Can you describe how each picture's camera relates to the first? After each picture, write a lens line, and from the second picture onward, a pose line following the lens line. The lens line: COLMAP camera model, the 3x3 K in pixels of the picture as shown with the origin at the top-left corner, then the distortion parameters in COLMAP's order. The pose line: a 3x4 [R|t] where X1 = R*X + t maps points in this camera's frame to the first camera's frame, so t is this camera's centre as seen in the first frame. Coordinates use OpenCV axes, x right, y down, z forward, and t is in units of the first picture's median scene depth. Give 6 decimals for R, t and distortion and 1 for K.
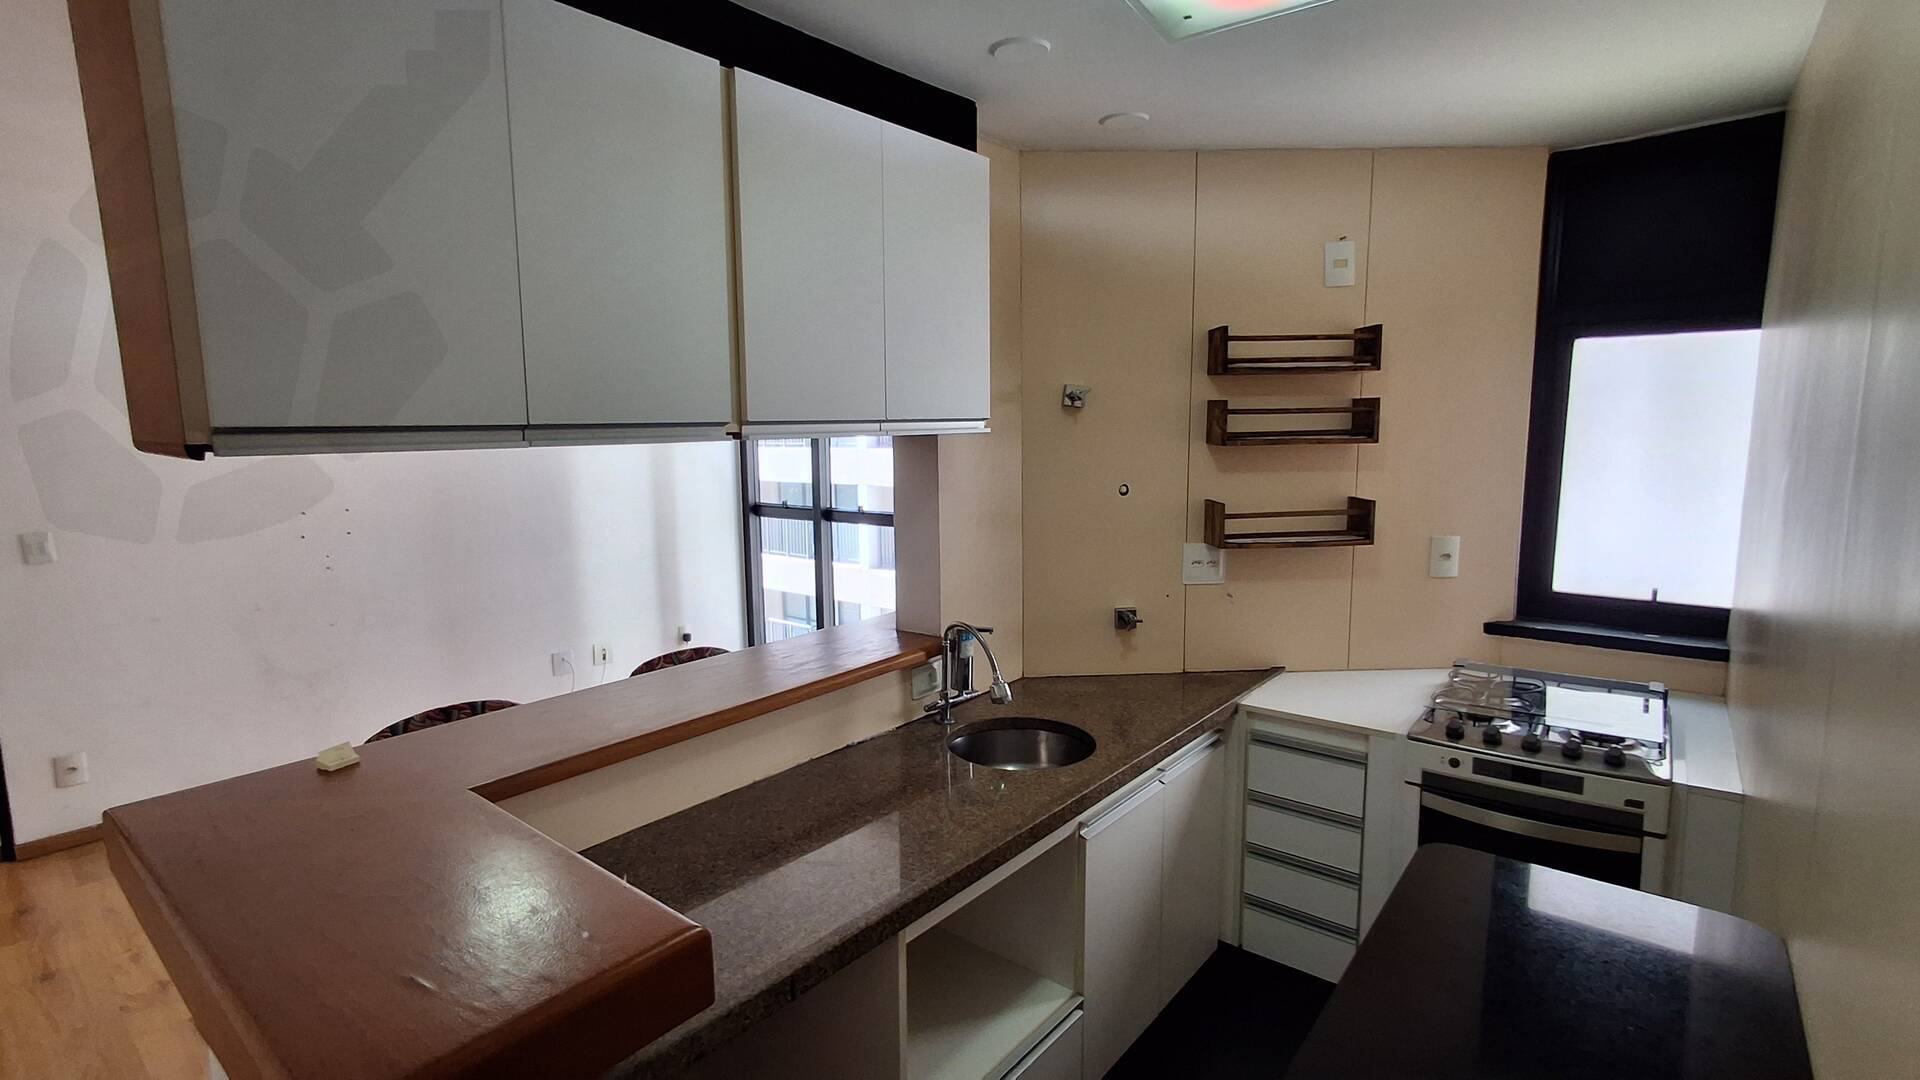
lens RADIAL K [[882.7, 0, 940.0], [0, 882.7, 535.6], [0, 0, 1]] dist [-0.002313, 0.000430]
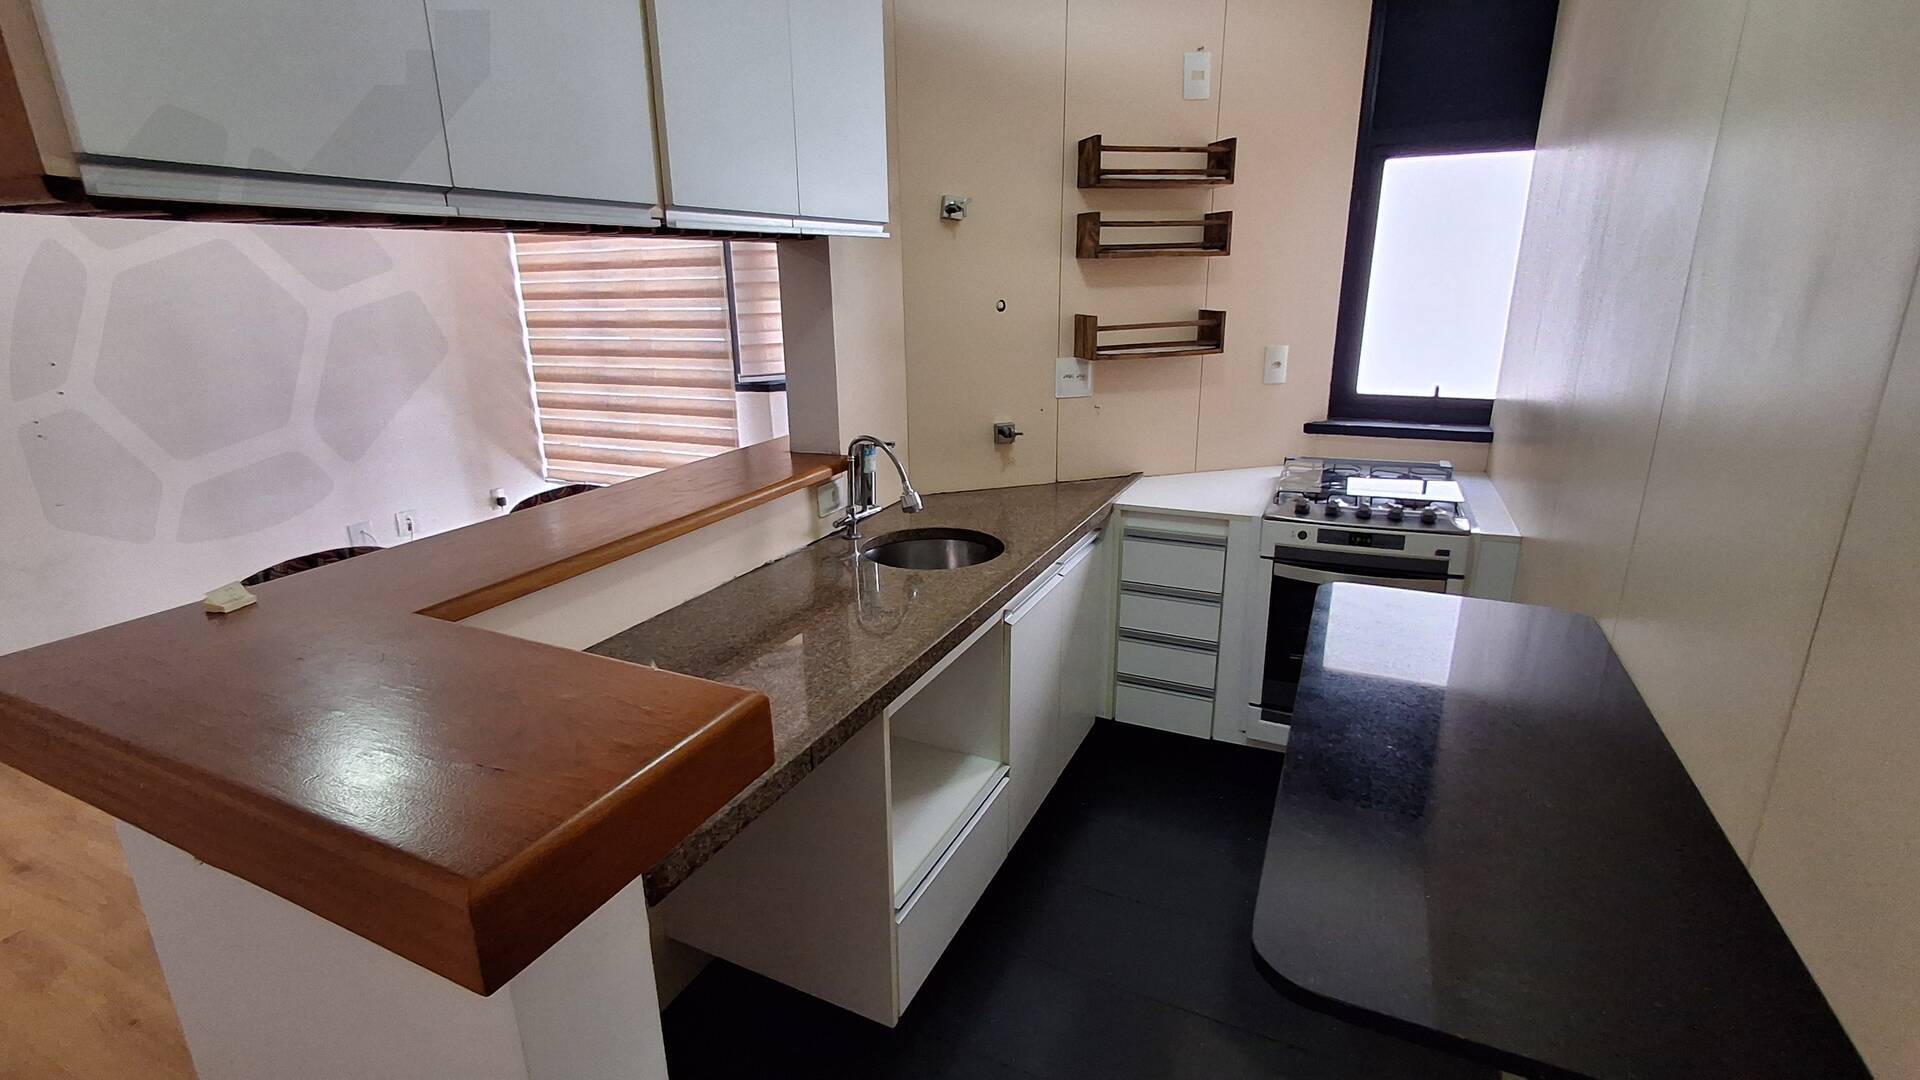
lens RADIAL K [[882.7, 0, 927.9], [0, 882.7, 534.6], [0, 0, 1]] dist [-0.002313, 0.000430]
pose [[0.971842, -0.073404, 0.223909, -0.137120], [0.038987, 0.987235, 0.154426, 0.055417], [-0.232387, -0.141348, 0.962298, 0.006351]]
